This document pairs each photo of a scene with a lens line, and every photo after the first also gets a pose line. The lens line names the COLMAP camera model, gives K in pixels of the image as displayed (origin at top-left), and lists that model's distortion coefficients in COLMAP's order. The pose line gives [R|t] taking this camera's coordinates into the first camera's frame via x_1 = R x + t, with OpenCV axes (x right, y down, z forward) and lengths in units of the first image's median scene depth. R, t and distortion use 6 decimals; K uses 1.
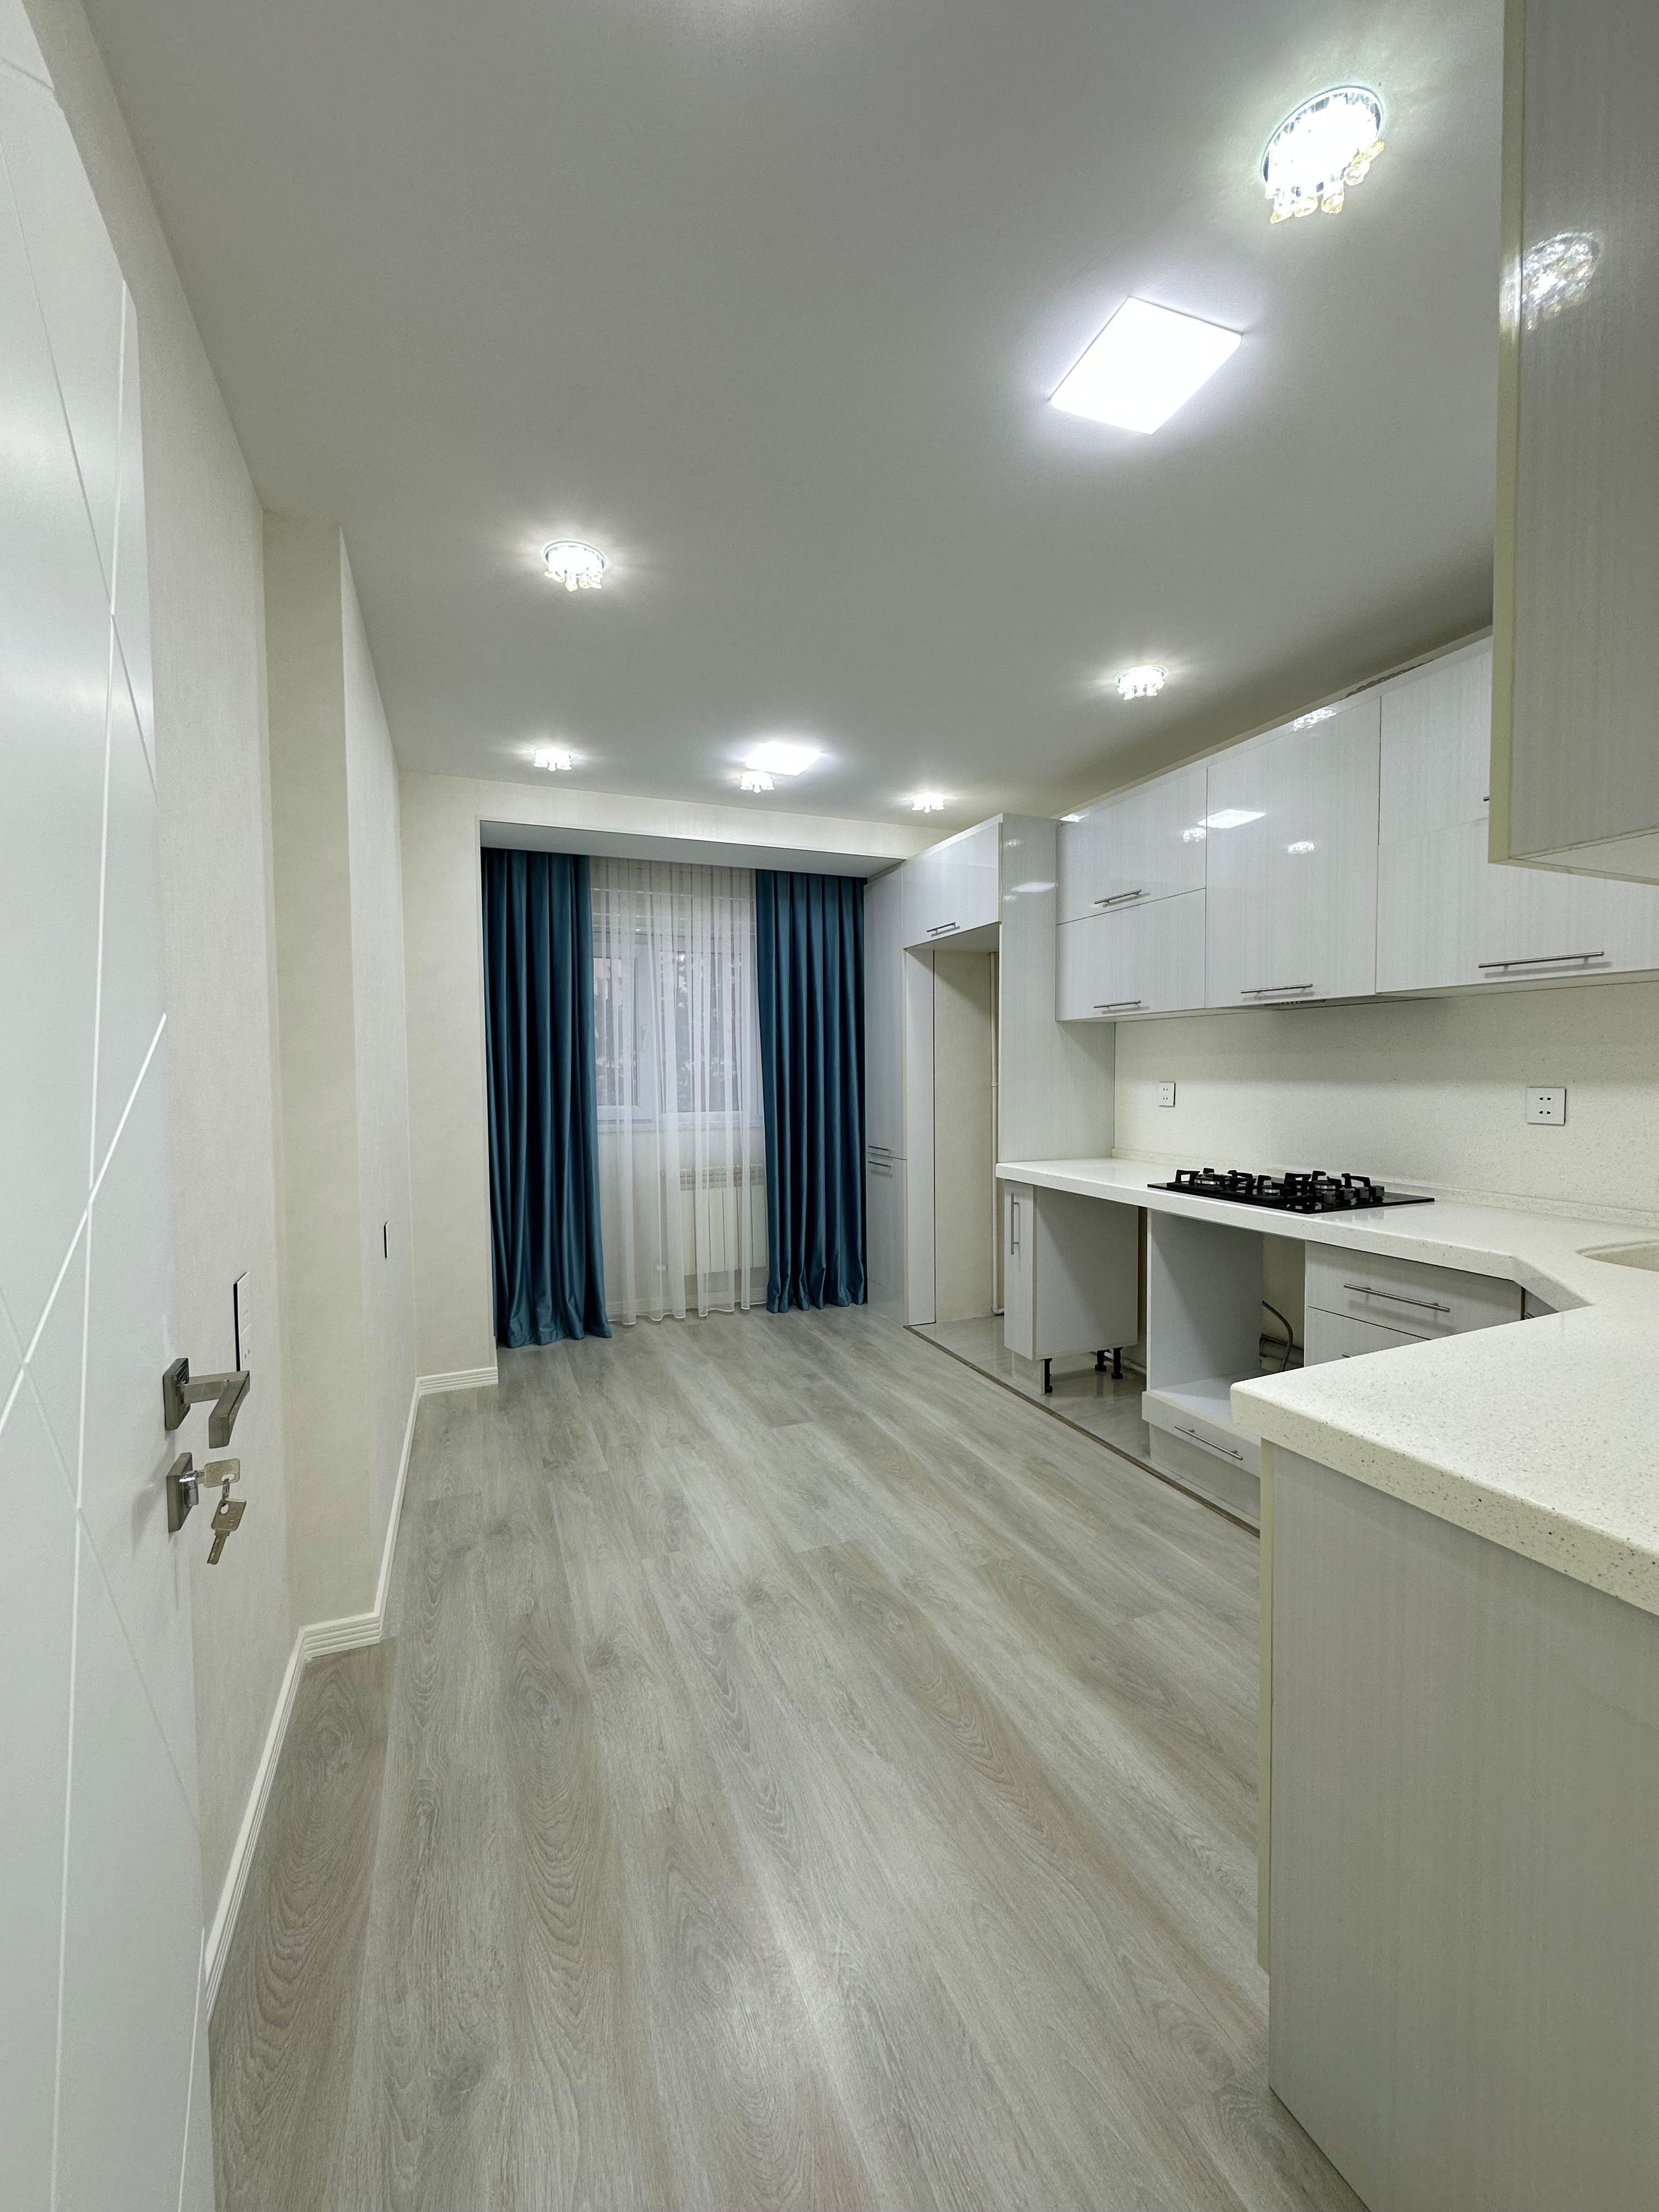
lens RADIAL K [[885.7, 0, 830.3], [0, 885.7, 1102.4], [0, 0, 1]] dist [-0.003749, 0.000254]
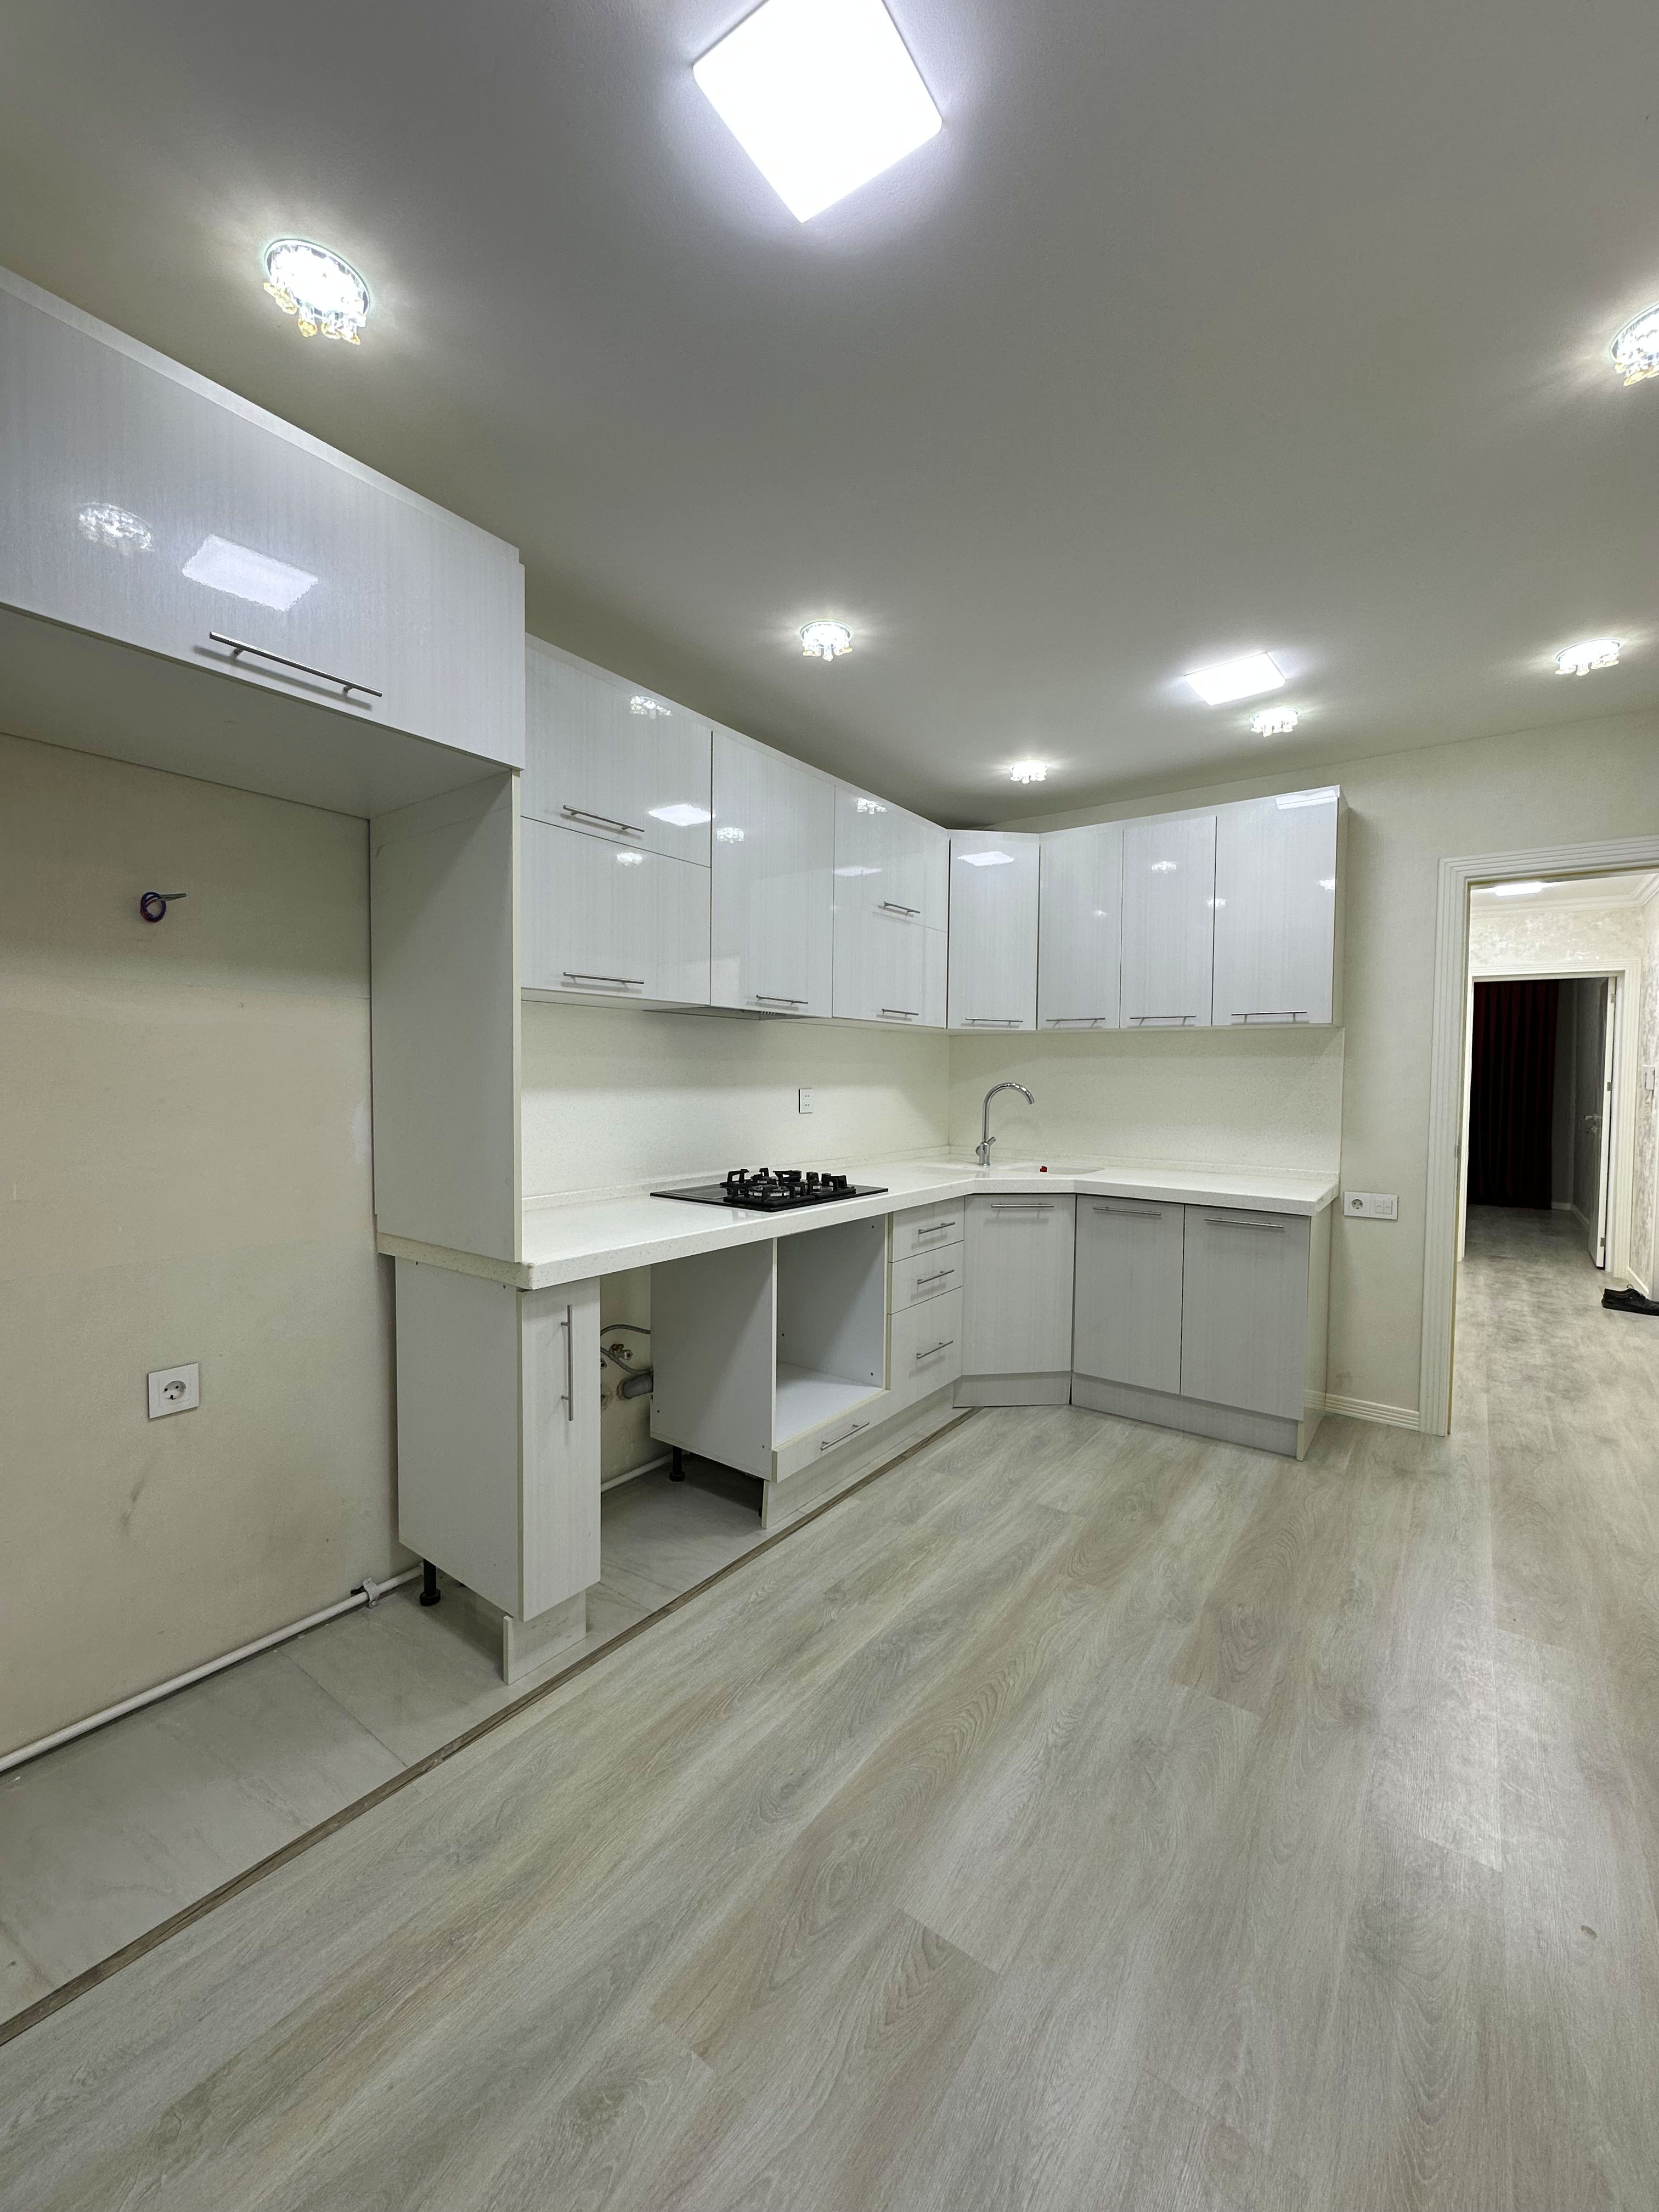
lens RADIAL K [[885.7, 0, 822.3], [0, 885.7, 1103.8], [0, 0, 1]] dist [-0.003749, 0.000254]
pose [[-0.515188, -0.022190, 0.856790, -0.427028], [0.028616, 0.998662, 0.043072, -0.047355], [-0.856599, 0.046708, -0.513863, 1.499725]]
